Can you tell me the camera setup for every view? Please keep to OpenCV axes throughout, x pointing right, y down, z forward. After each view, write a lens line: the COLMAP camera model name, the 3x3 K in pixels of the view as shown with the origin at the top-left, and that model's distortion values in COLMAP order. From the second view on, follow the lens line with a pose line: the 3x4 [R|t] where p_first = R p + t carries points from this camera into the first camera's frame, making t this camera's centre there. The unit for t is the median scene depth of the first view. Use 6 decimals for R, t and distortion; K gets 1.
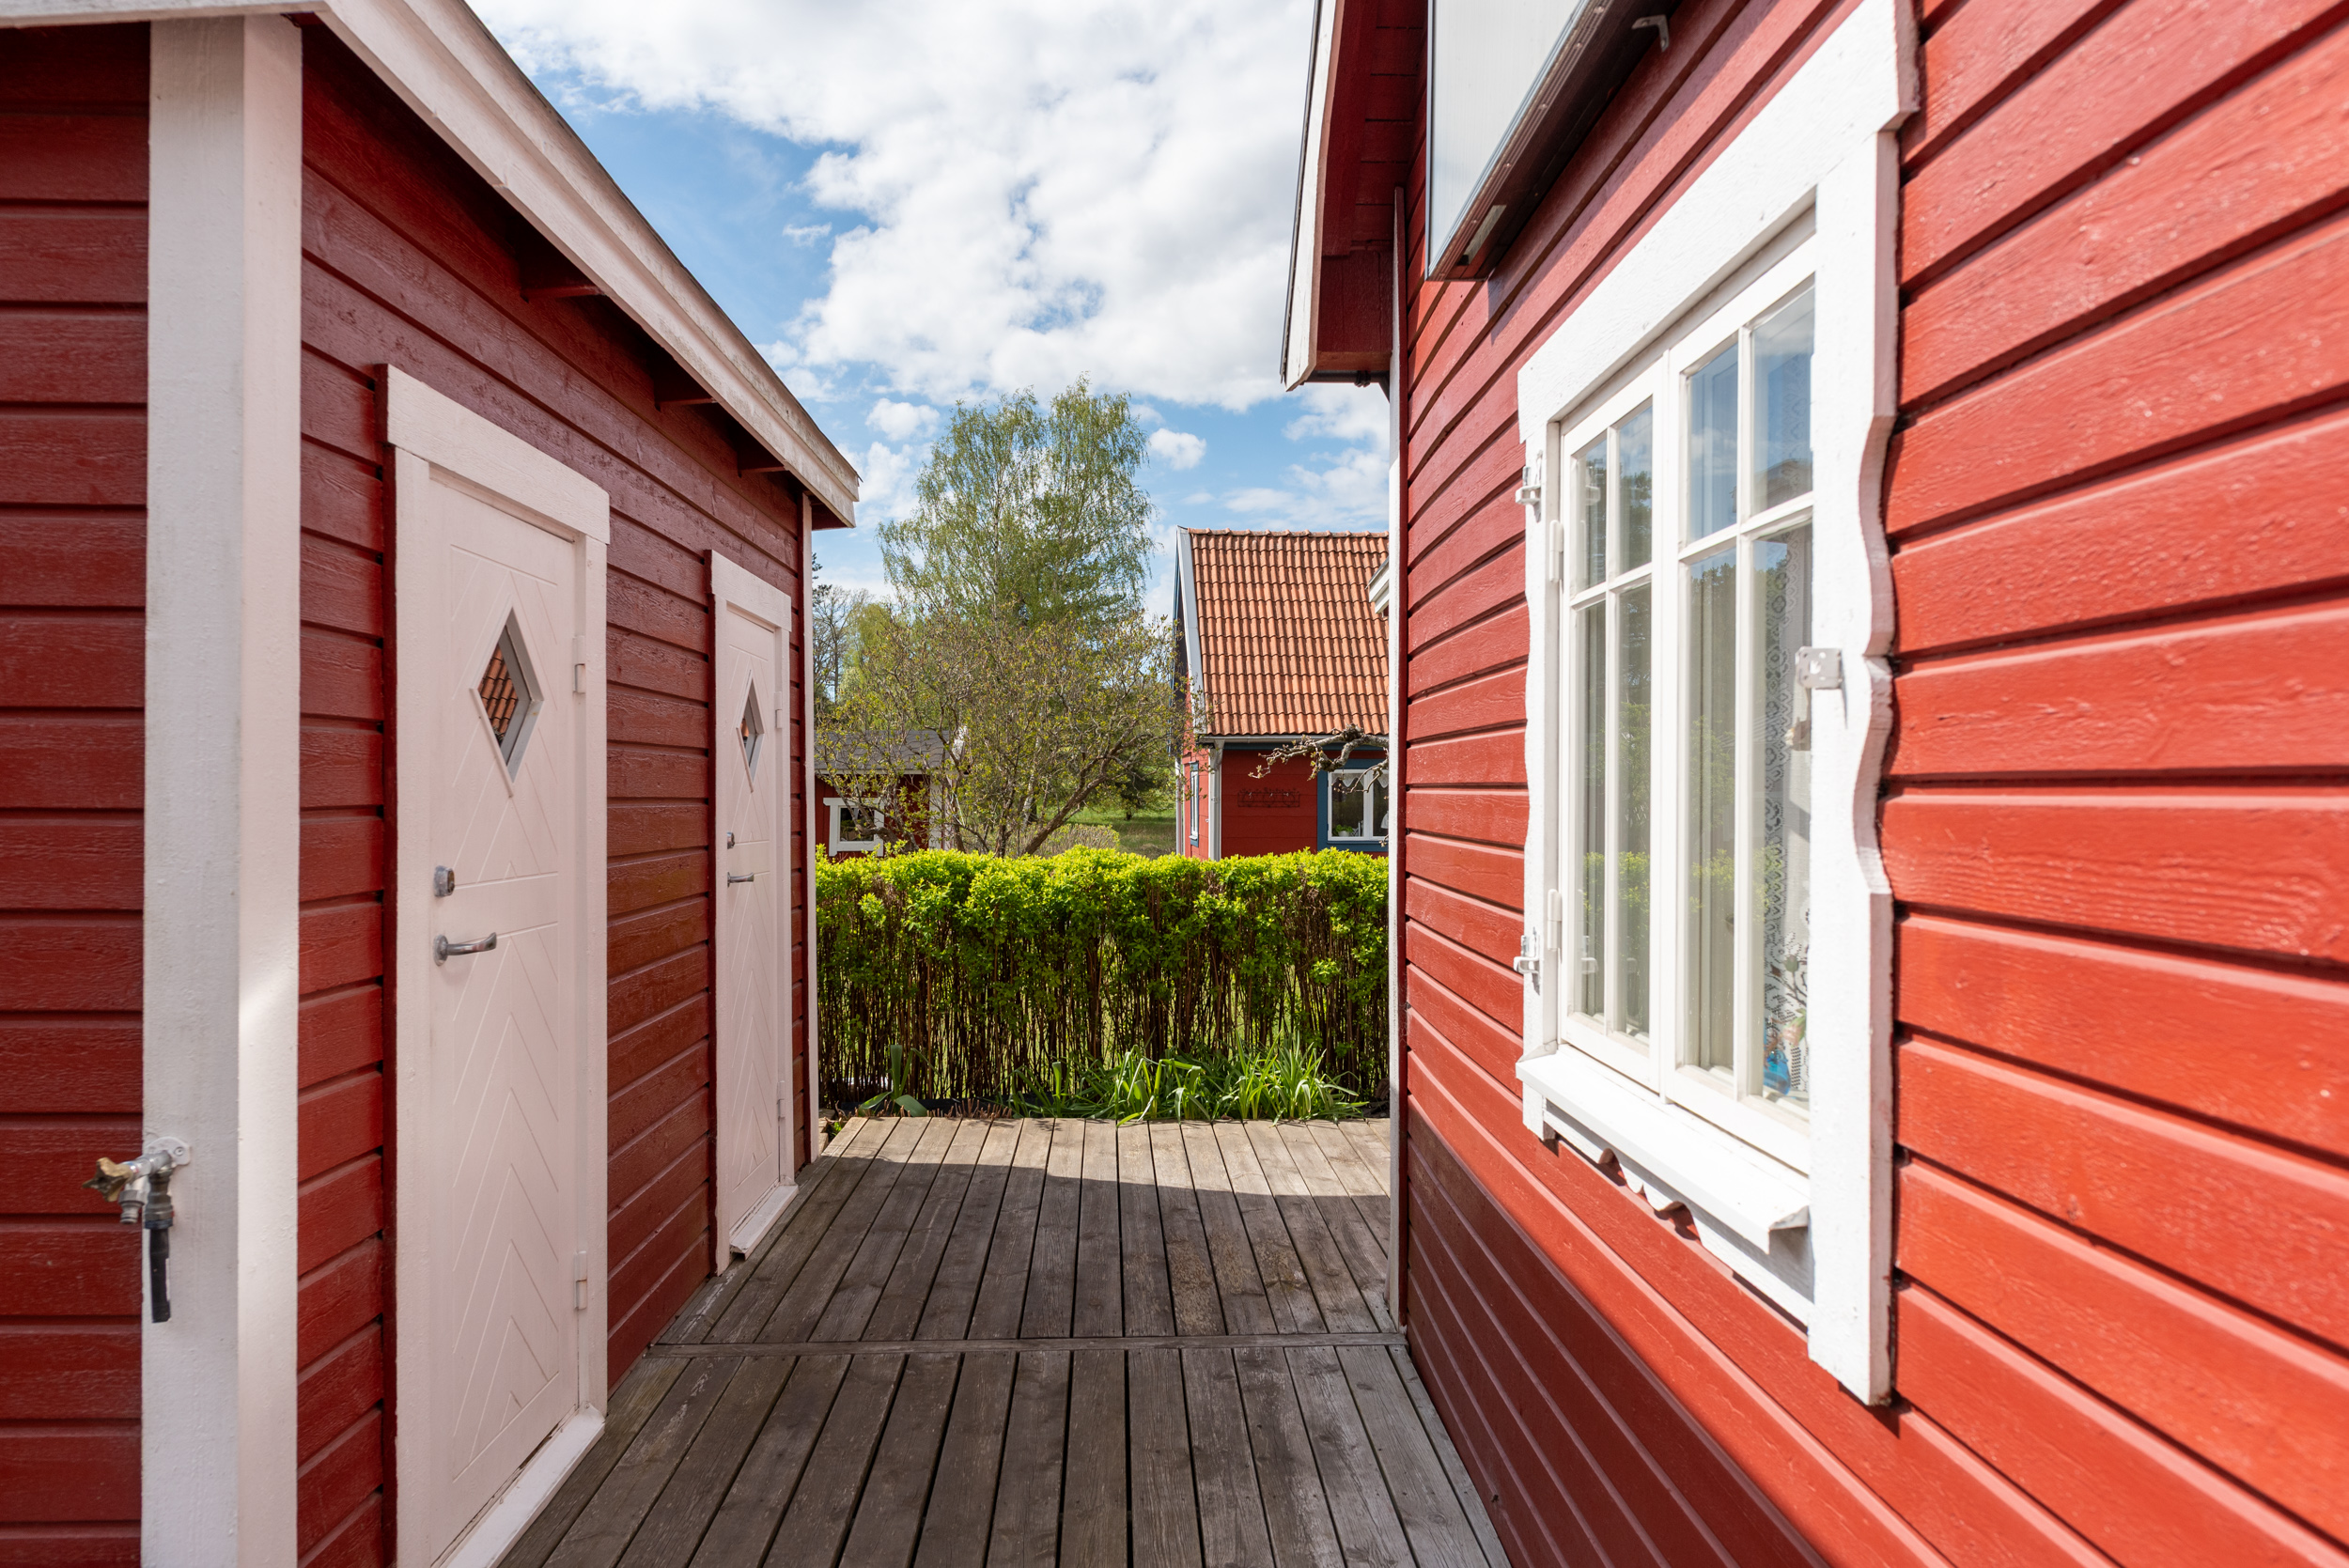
lens RADIAL K [[1614.6, 0, 1174.5], [0, 1614.6, 784.0], [0, 0, 1]] dist [0.004389, -0.003110]
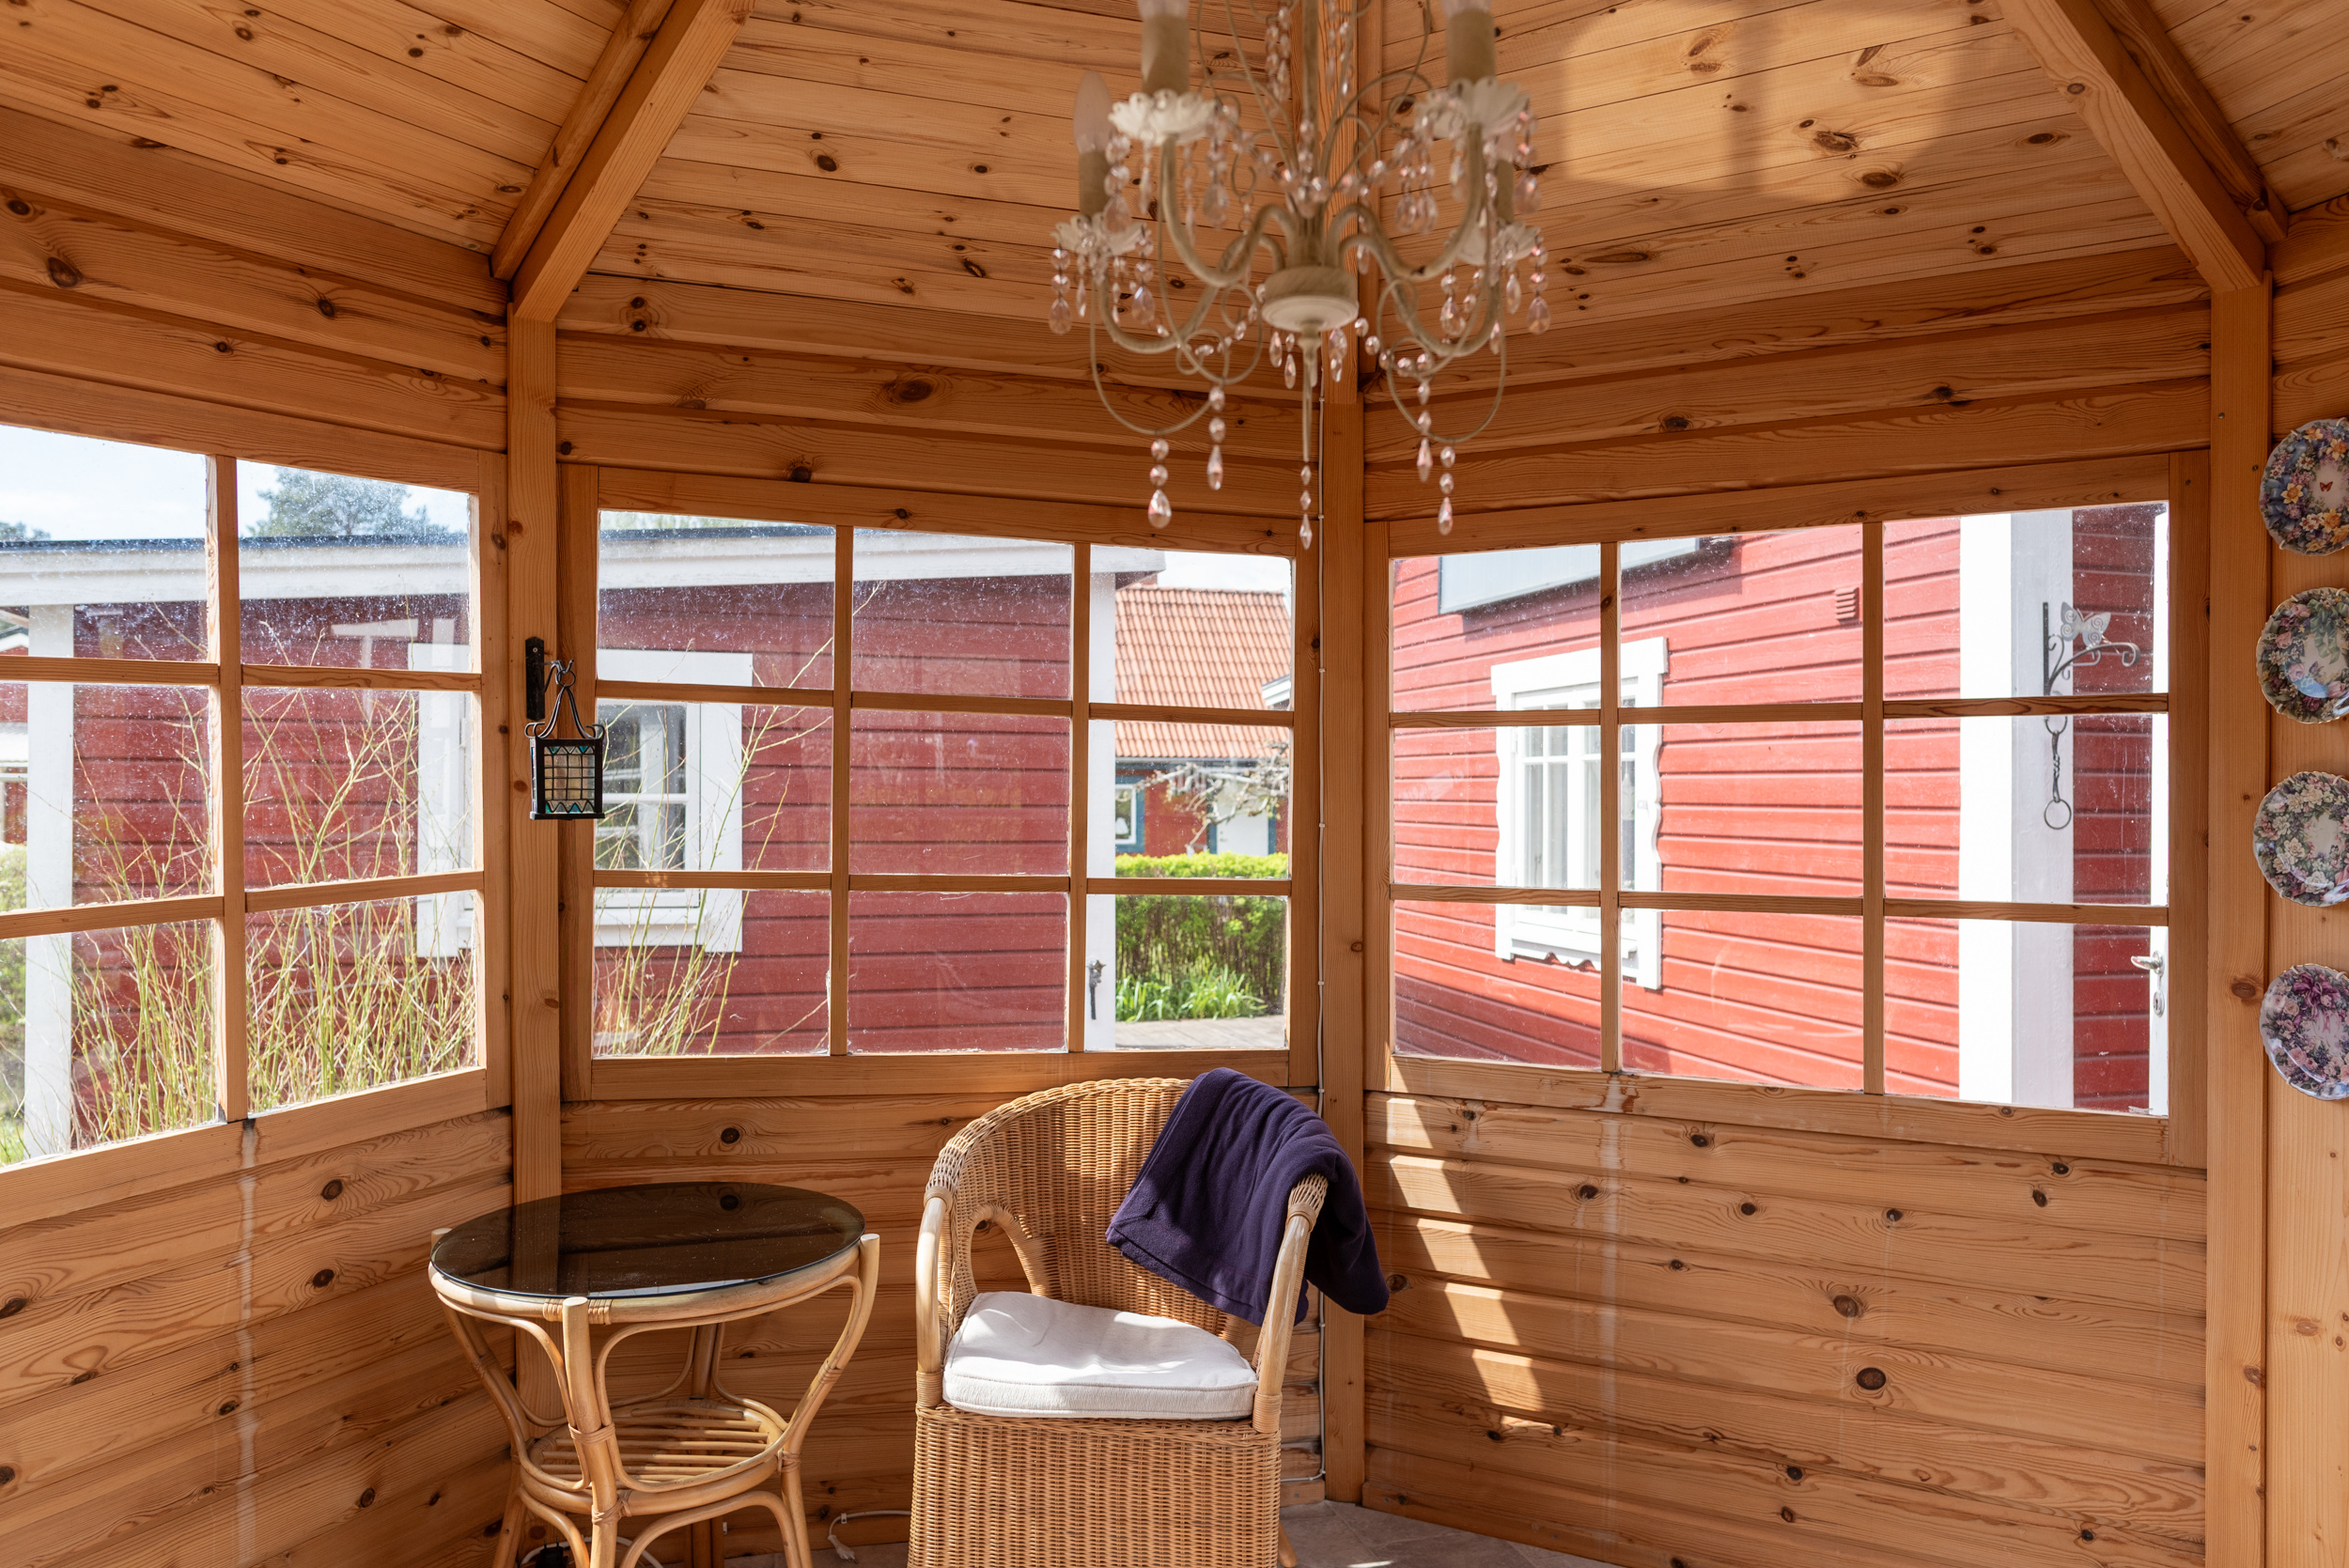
lens RADIAL K [[1614.6, 0, 1174.5], [0, 1614.6, 784.0], [0, 0, 1]] dist [0.004389, -0.003110]
pose [[0.970939, -0.003462, 0.239304, -1.076423], [0.003407, 0.999994, 0.000644, -0.083719], [-0.239305, 0.000190, 0.970945, -1.661542]]
